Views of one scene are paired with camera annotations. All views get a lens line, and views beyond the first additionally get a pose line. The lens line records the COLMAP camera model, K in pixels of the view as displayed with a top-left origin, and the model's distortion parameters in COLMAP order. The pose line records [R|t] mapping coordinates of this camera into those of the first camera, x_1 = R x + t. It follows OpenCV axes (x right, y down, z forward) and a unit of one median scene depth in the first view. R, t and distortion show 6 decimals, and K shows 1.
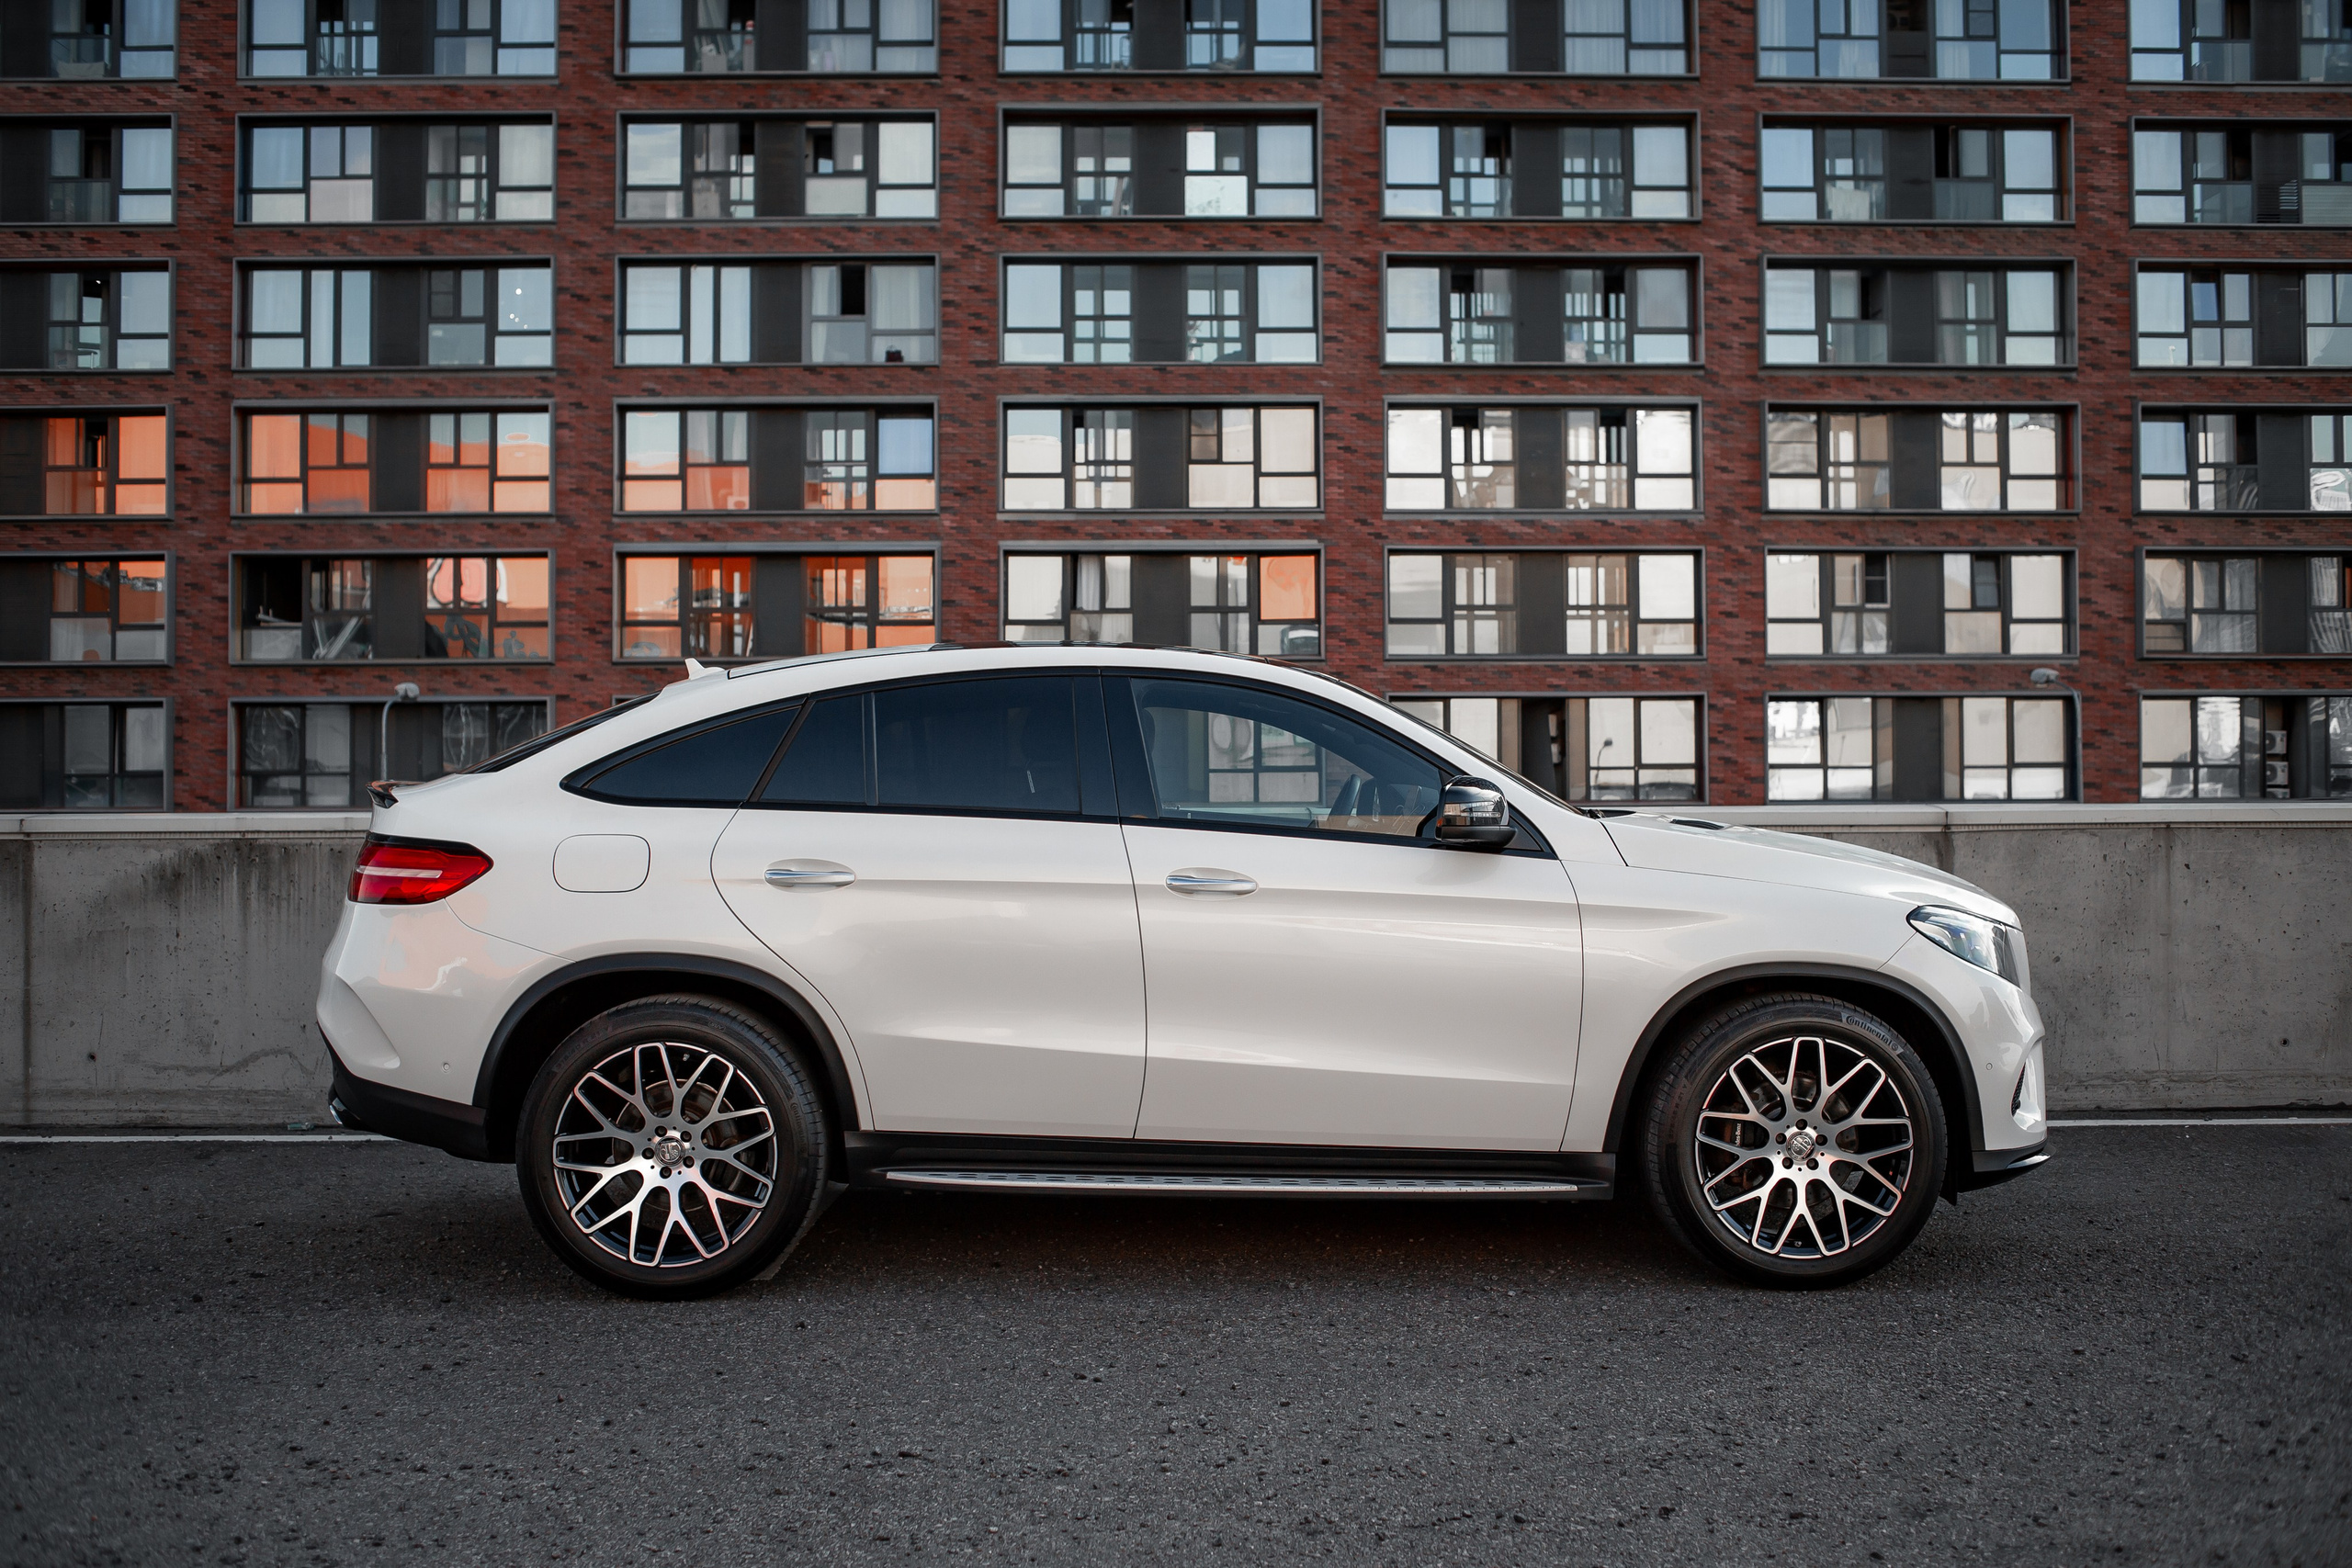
lens RADIAL K [[2349.2, 0, 1155.0], [0, 2349.2, 785.6], [0, 0, 1]] dist [-0.026468, 0.000000]
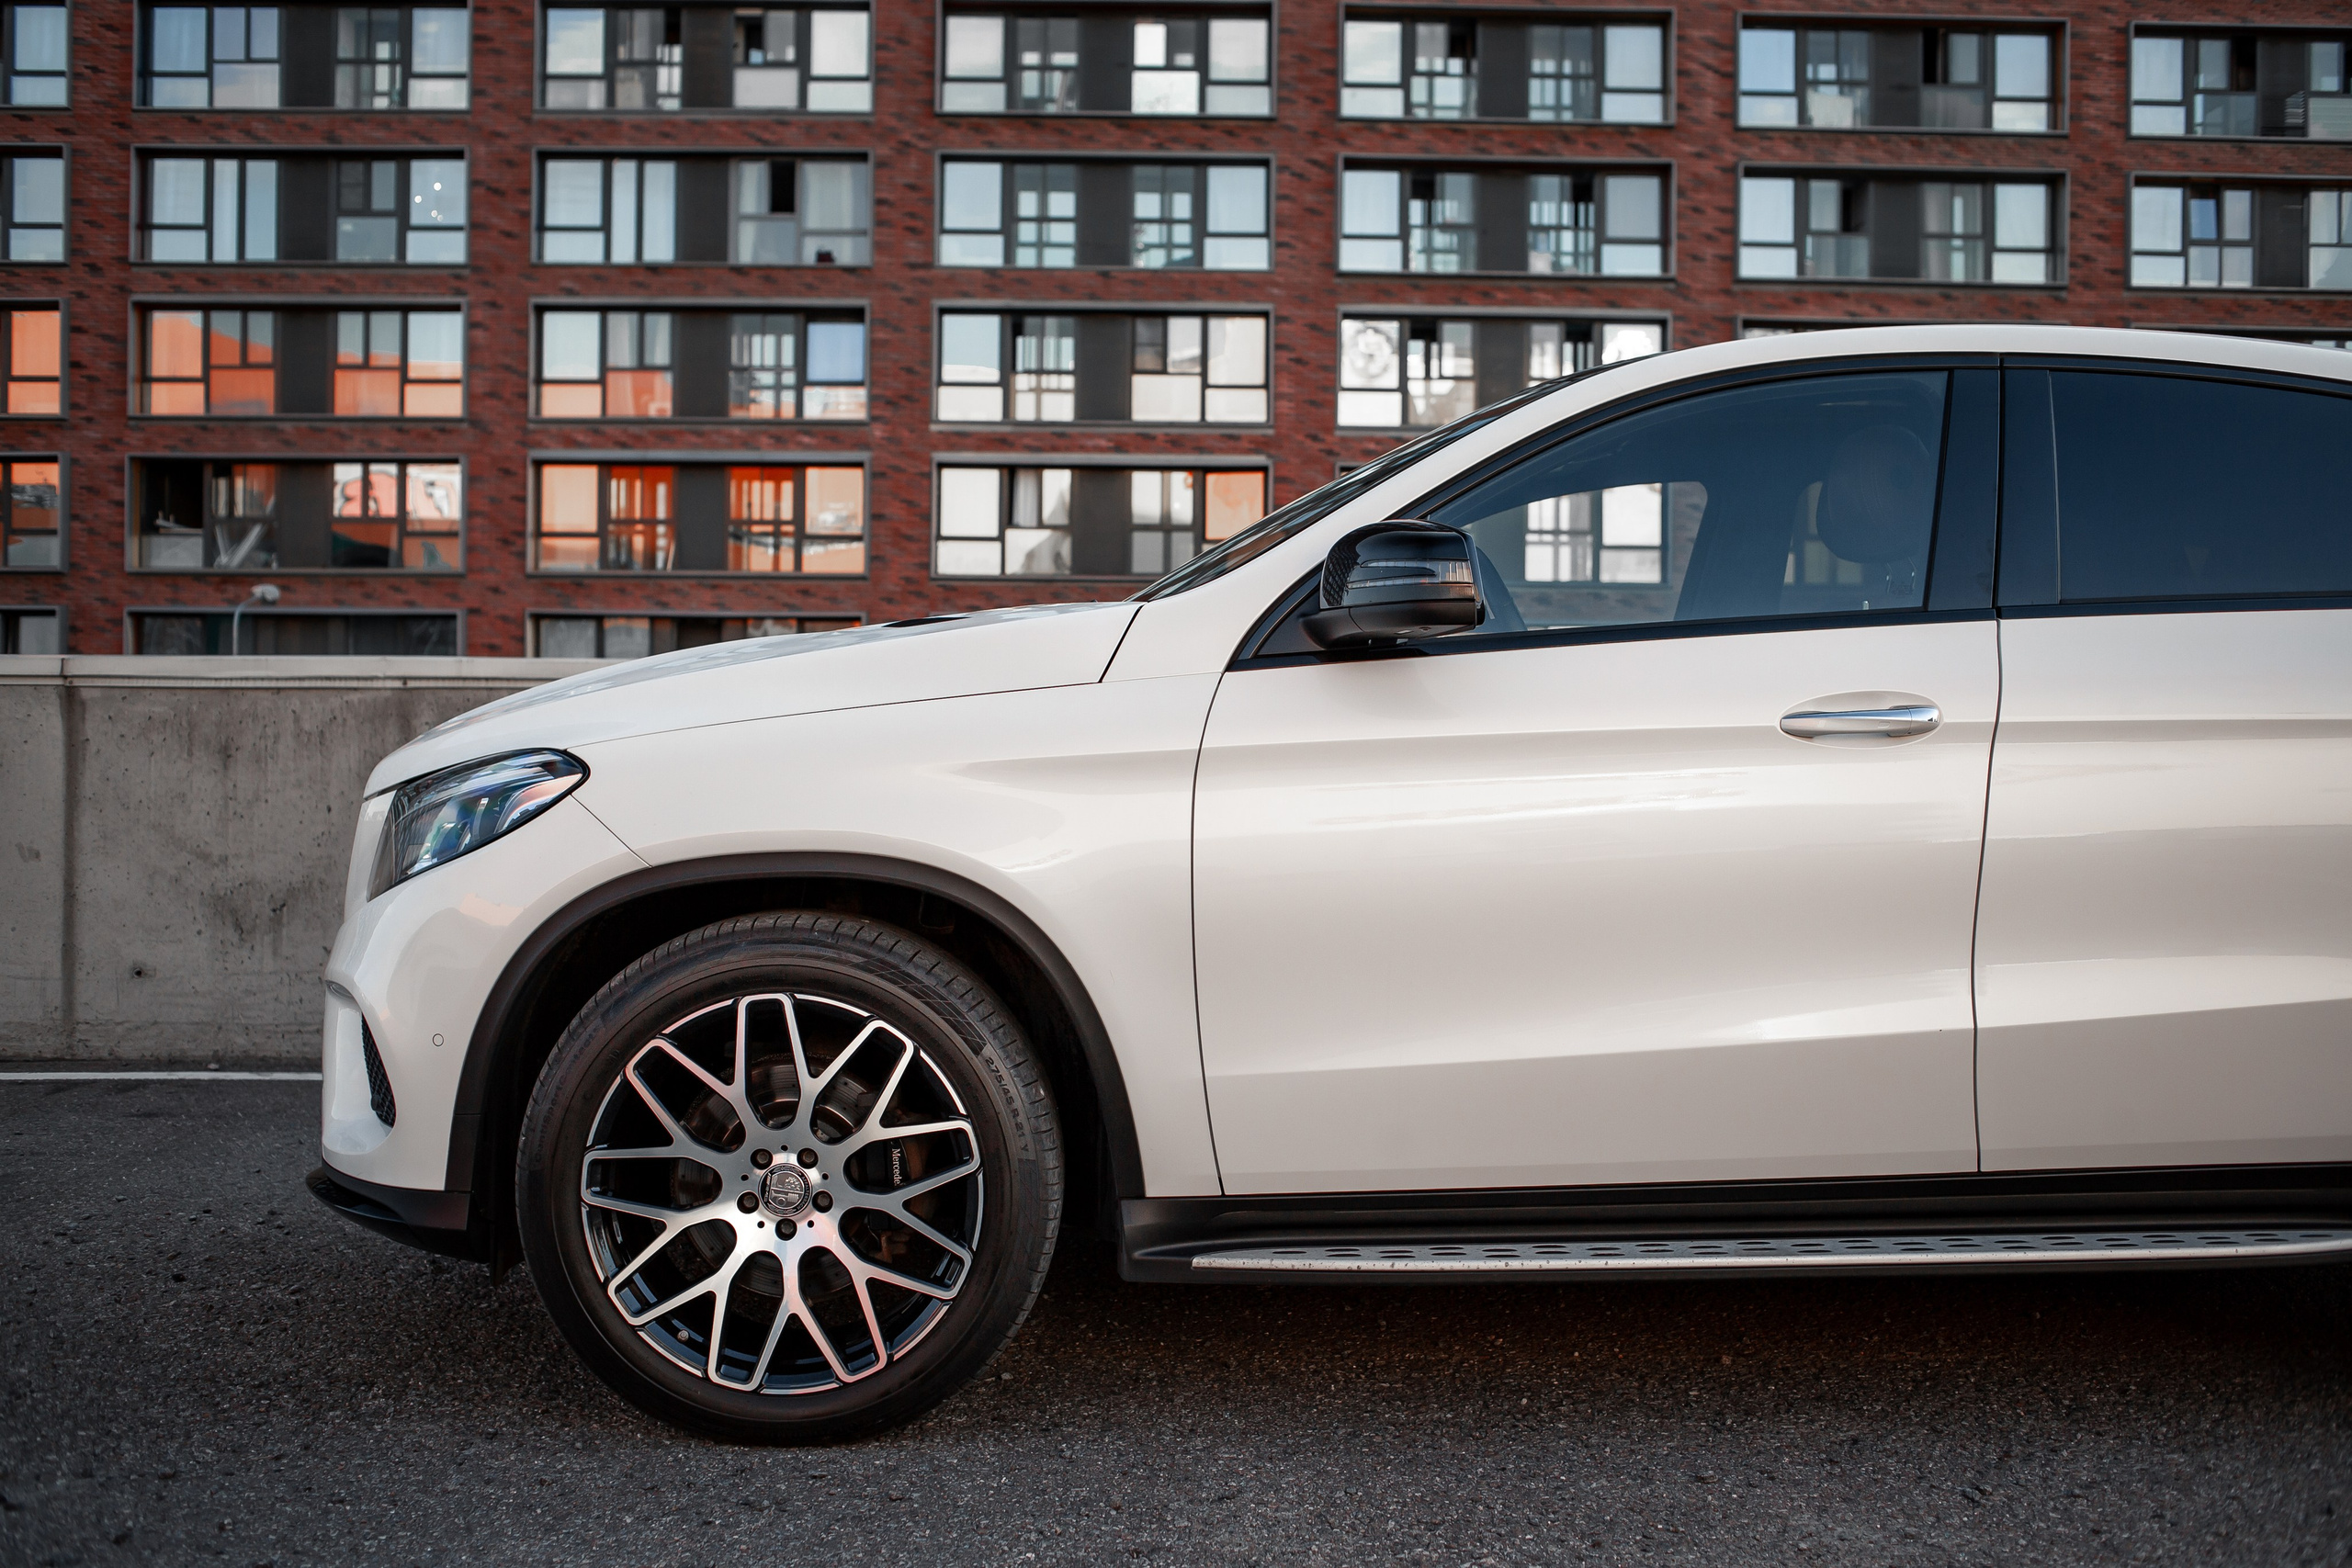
lens RADIAL K [[2349.2, 0, 1150.6], [0, 2349.2, 778.1], [0, 0, 1]] dist [-0.026468, 0.000000]
pose [[0.999902, 0.013809, -0.002092, 0.026043], [-0.013759, 0.999657, 0.022282, 0.005401], [0.002399, -0.022251, 0.999750, 0.043506]]
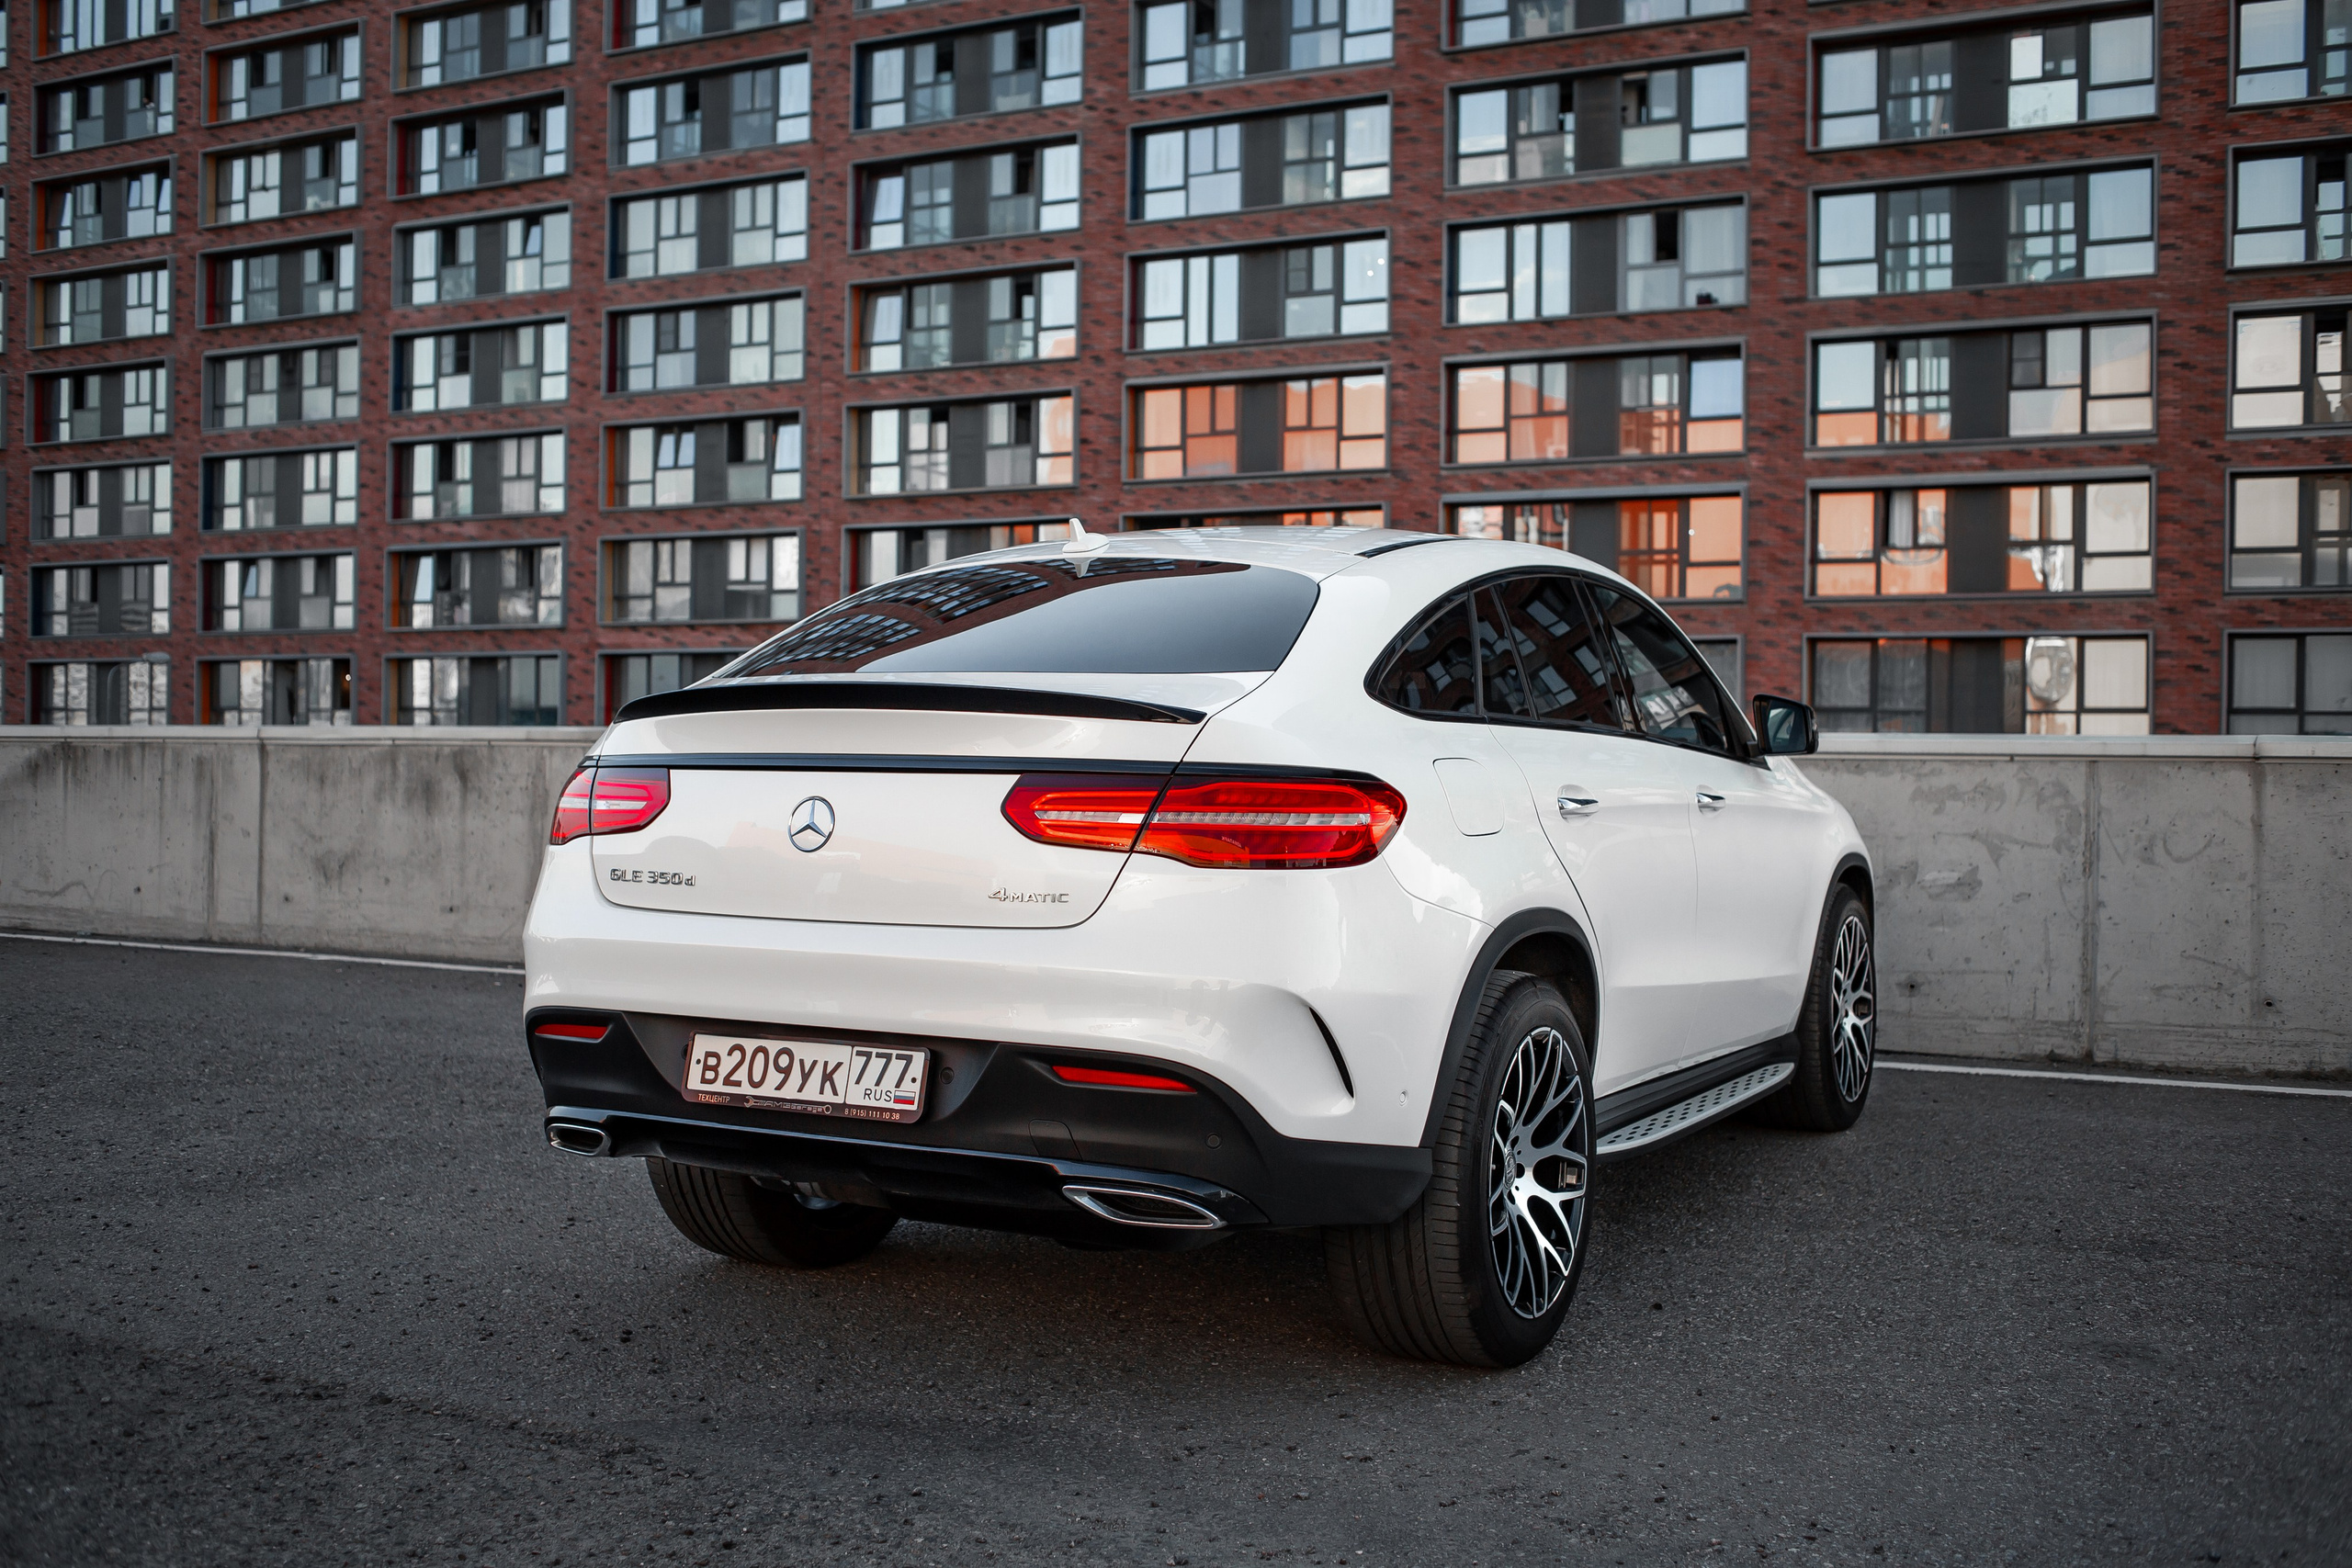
lens RADIAL K [[2349.2, 0, 1174.5], [0, 2349.2, 812.1], [0, 0, 1]] dist [-0.026468, 0.000000]
pose [[0.880169, 0.028460, -0.473806, 0.171908], [-0.010805, 0.999144, 0.039944, -0.000391], [0.474537, -0.030038, 0.879723, -0.000558]]
